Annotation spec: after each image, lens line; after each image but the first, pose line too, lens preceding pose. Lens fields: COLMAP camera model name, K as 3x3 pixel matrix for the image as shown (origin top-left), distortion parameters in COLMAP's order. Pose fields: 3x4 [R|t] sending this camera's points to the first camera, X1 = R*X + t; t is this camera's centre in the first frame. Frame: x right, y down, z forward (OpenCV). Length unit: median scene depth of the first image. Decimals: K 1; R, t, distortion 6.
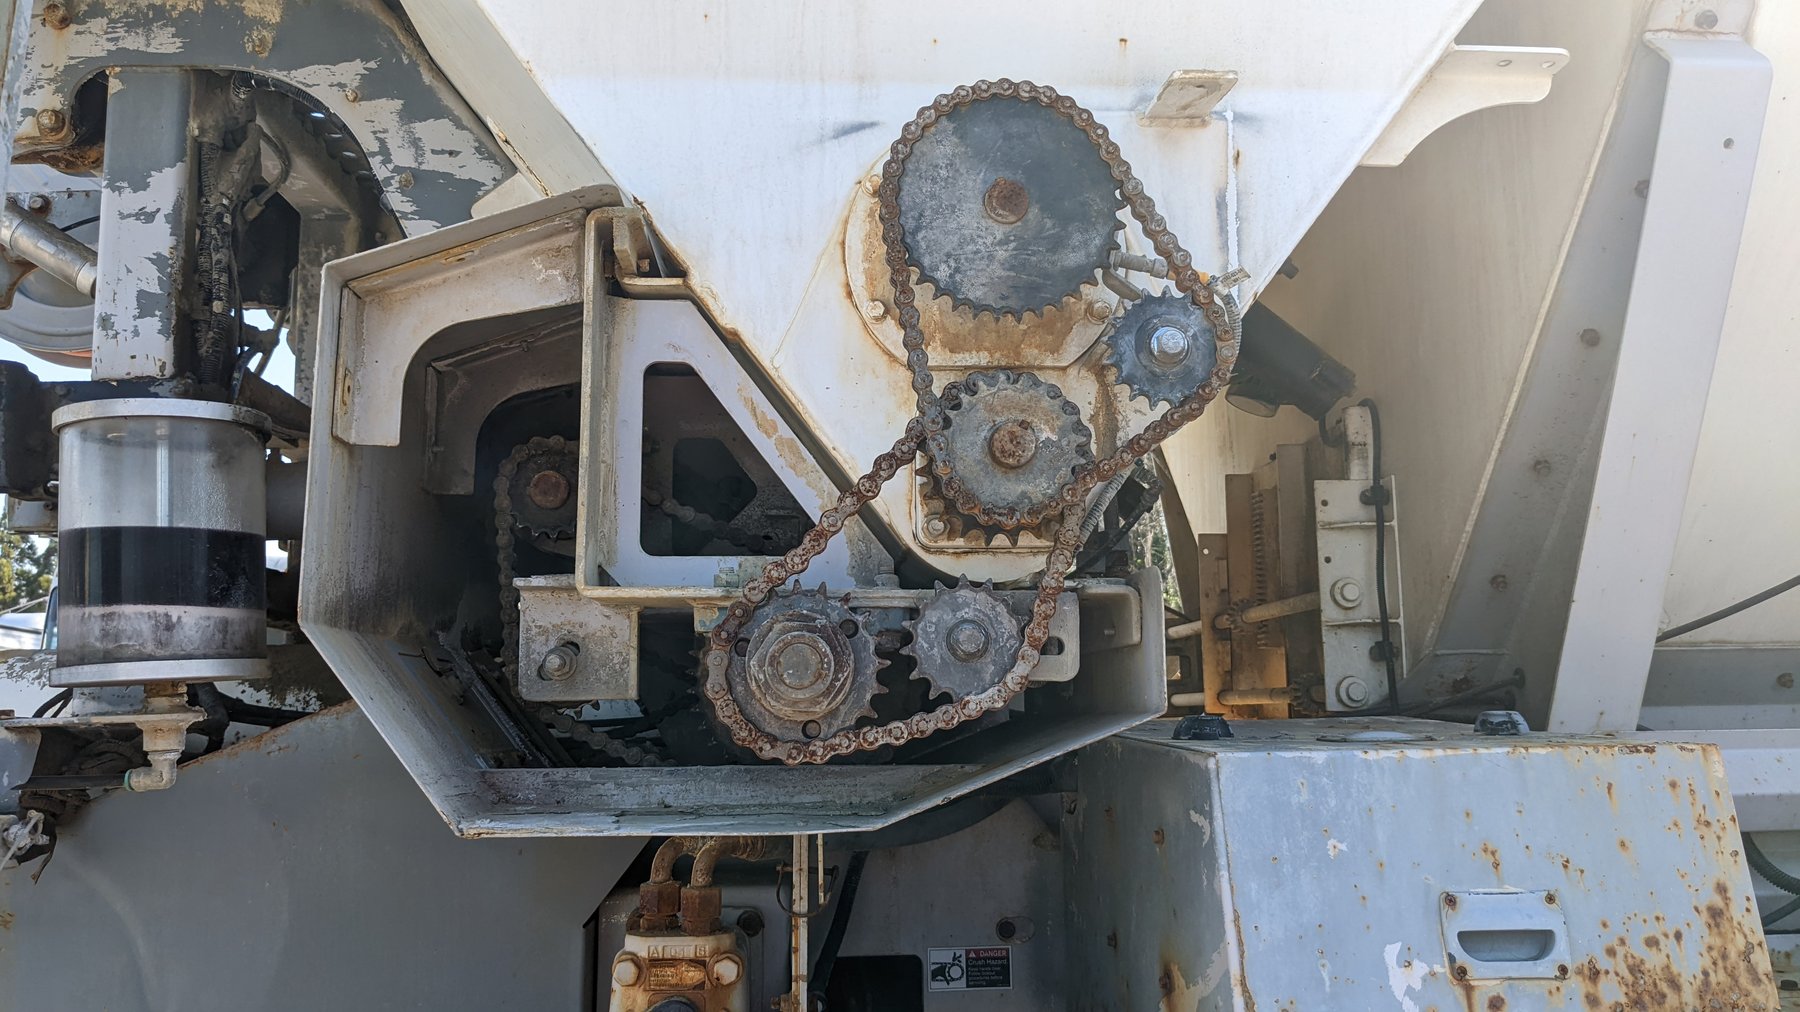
lens RADIAL K [[1435.9, 0, 891.6], [0, 1435.9, 508.2], [0, 0, 1]] dist [0.043839, -0.084190]
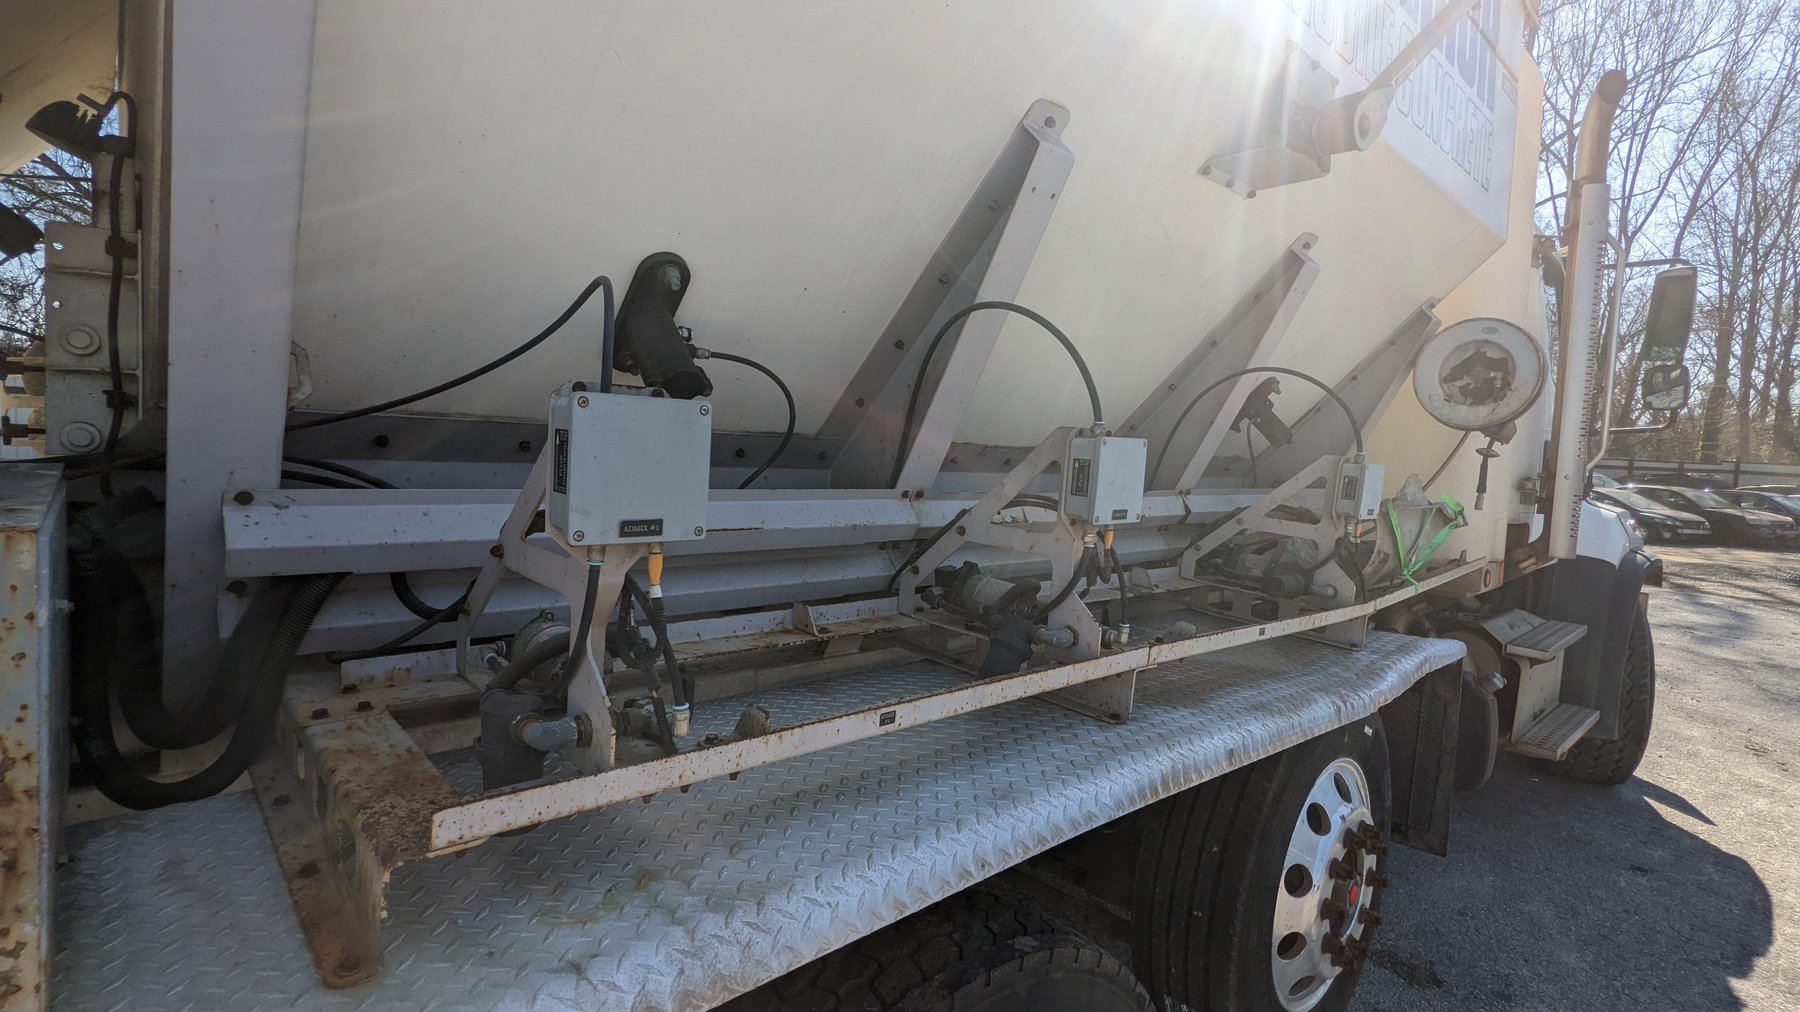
lens RADIAL K [[854.4, 0, 904.5], [0, 854.4, 500.1], [0, 0, 1]] dist [-0.002688, 0.003271]
pose [[0.768706, 0.009604, 0.639531, 0.611256], [-0.142949, 0.977175, 0.157148, -0.012169], [-0.623424, -0.212221, 0.752532, 0.266686]]
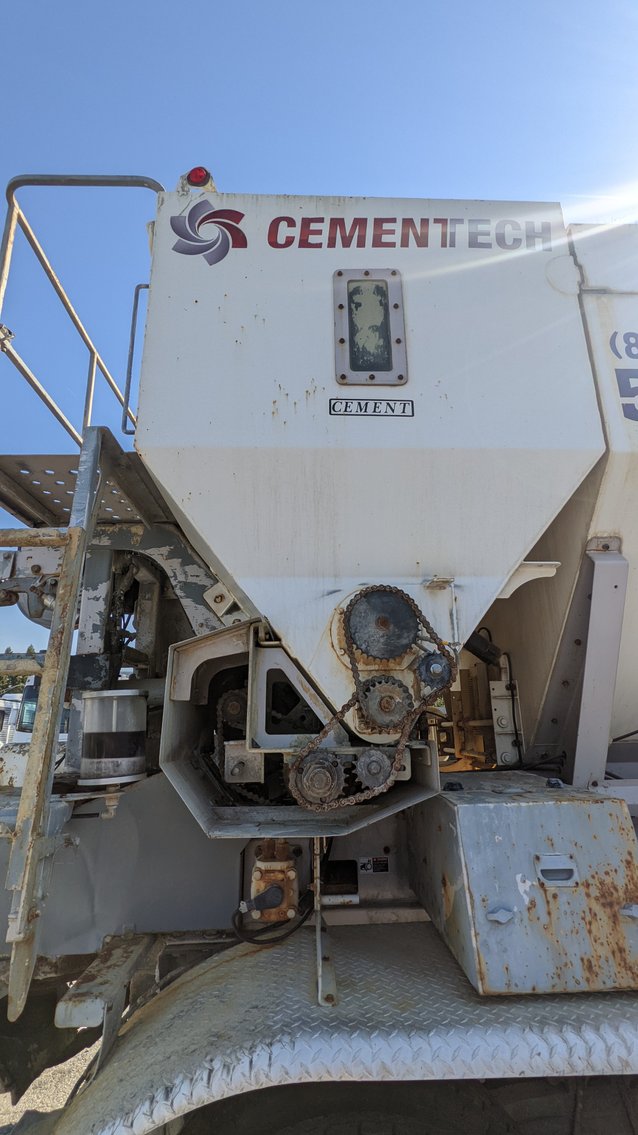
lens RADIAL K [[538.8, 0, 323.9], [0, 538.8, 568.3], [0, 0, 1]] dist [-0.002688, 0.003271]
pose [[0.999742, -0.011065, -0.019847, -0.023630], [0.008075, 0.989423, -0.144831, -0.147070], [0.021240, 0.144634, 0.989257, -0.178809]]
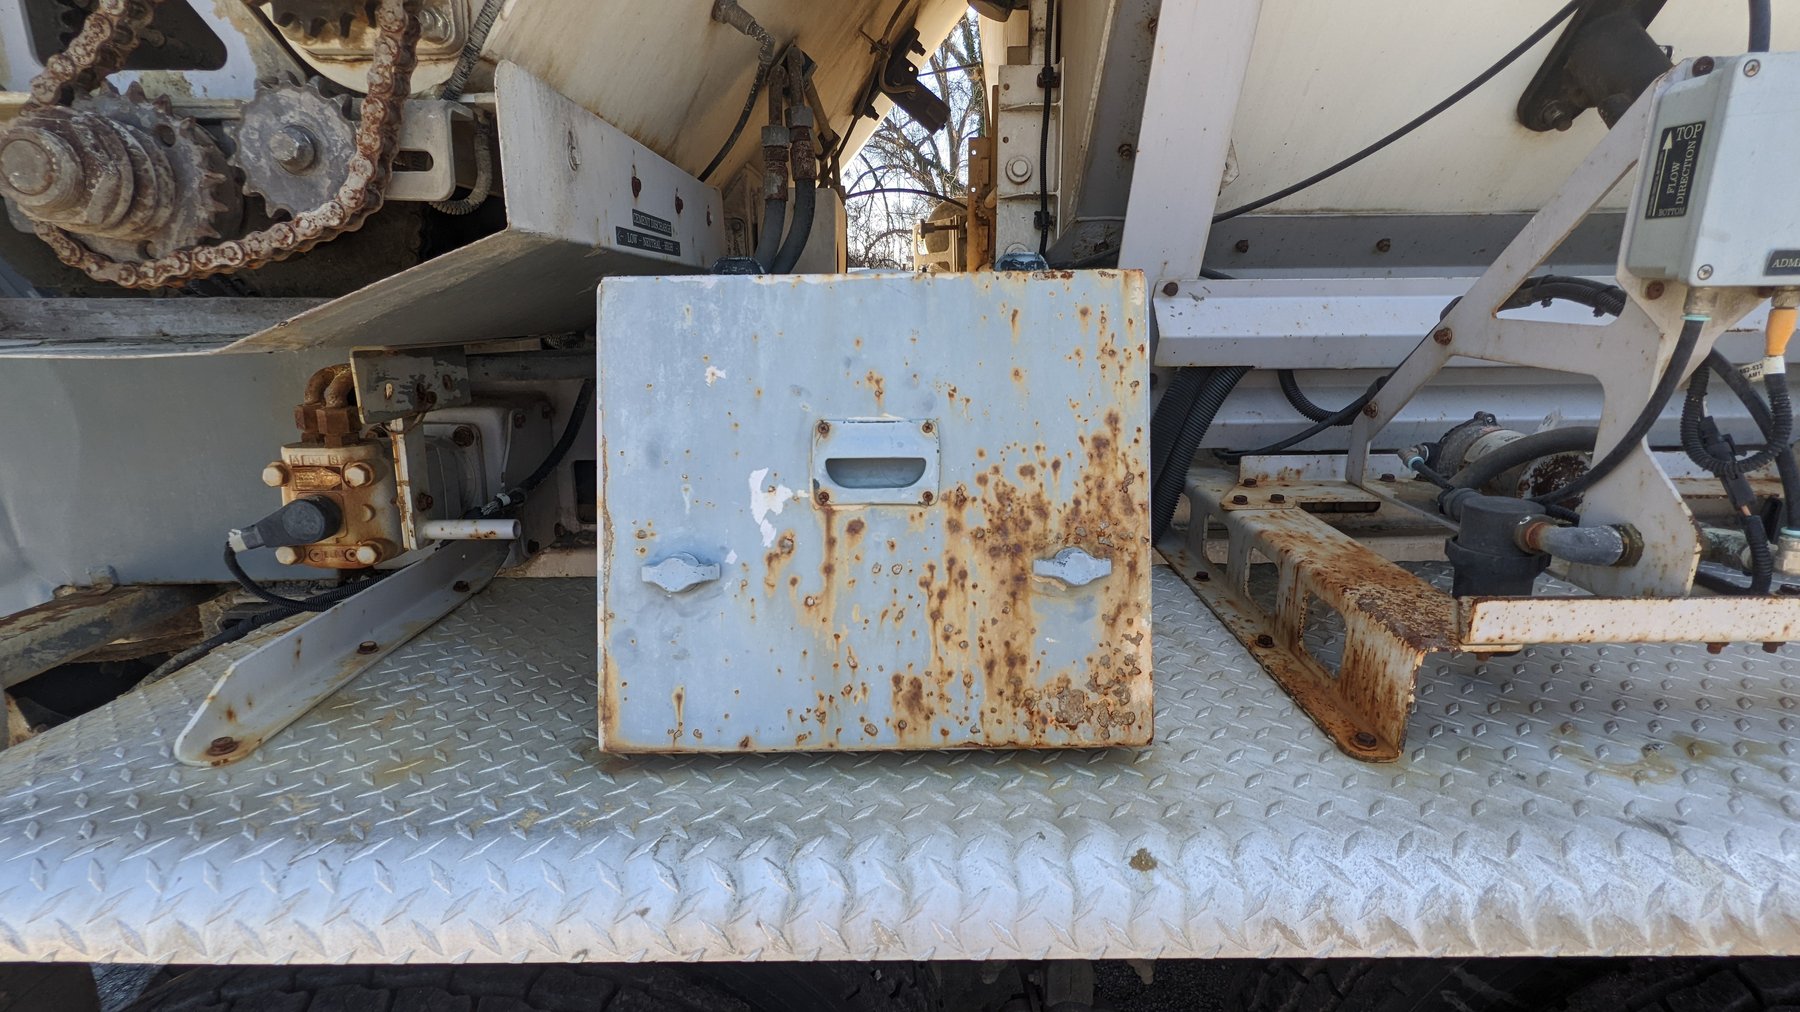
lens RADIAL K [[854.4, 0, 898.9], [0, 854.4, 500.7], [0, 0, 1]] dist [-0.002688, 0.003271]
pose [[0.998260, 0.014894, -0.057052, 0.423483], [0.006541, 0.933629, 0.358183, 0.098038], [0.058600, -0.357933, 0.931907, 0.395644]]
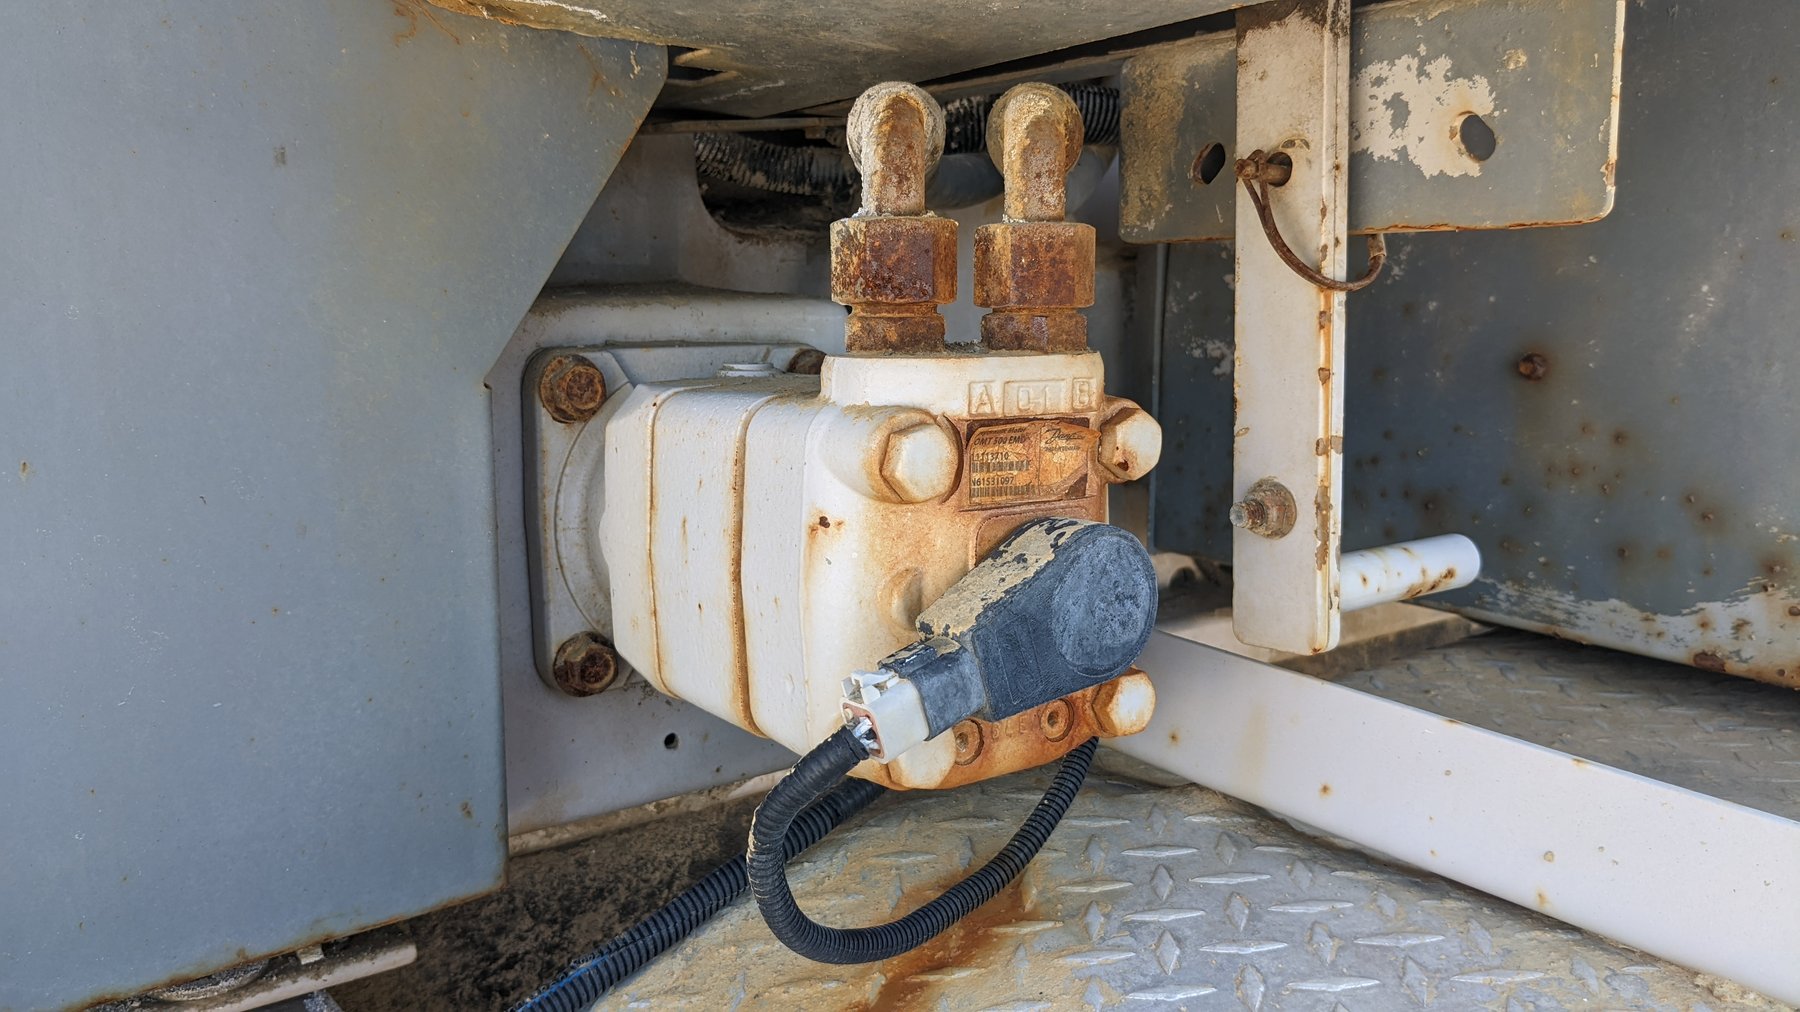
lens RADIAL K [[1435.9, 0, 912.0], [0, 1435.9, 542.6], [0, 0, 1]] dist [0.043839, -0.084190]
pose [[0.830306, -0.090487, 0.549913, -0.408253], [-0.081964, 0.956174, 0.281092, 0.275927], [-0.551248, -0.278465, 0.786500, 0.823094]]
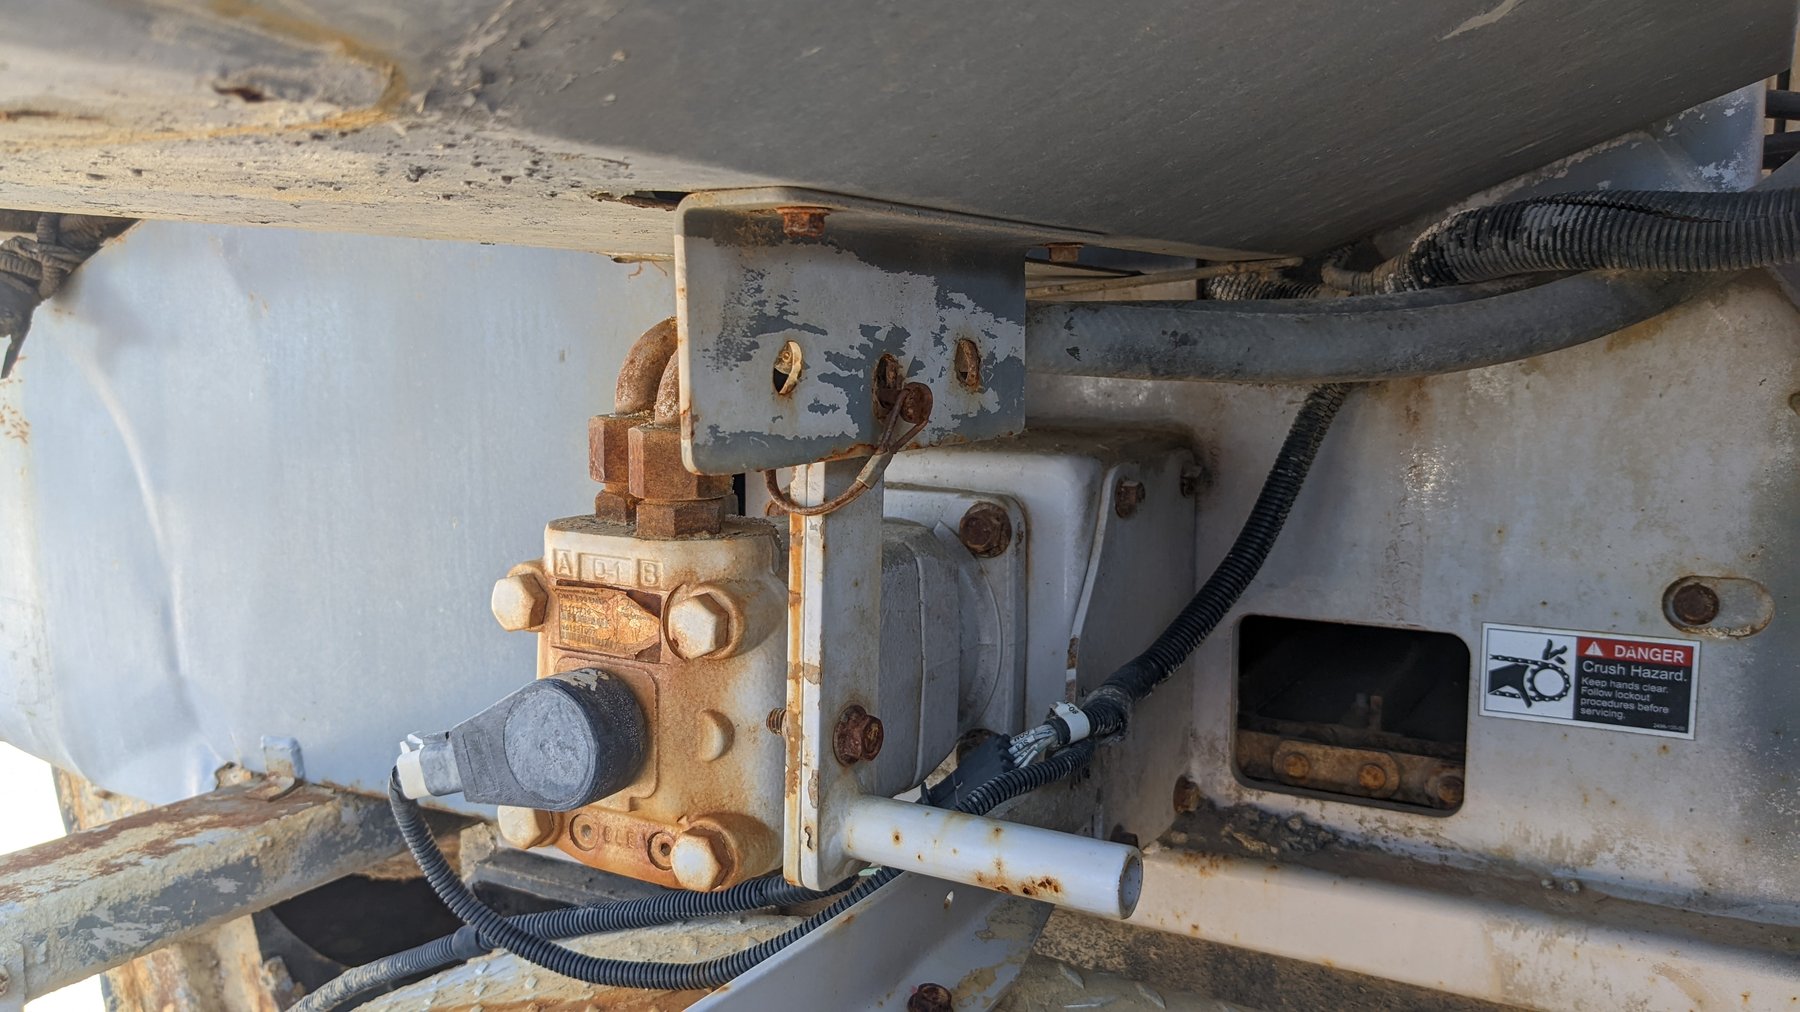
lens RADIAL K [[1435.9, 0, 891.2], [0, 1435.9, 515.7], [0, 0, 1]] dist [0.043839, -0.084190]
pose [[0.830099, 0.083188, -0.551376, 0.169125], [0.069624, 0.965609, 0.250503, 0.215995], [0.553252, -0.246332, 0.795759, 0.800736]]
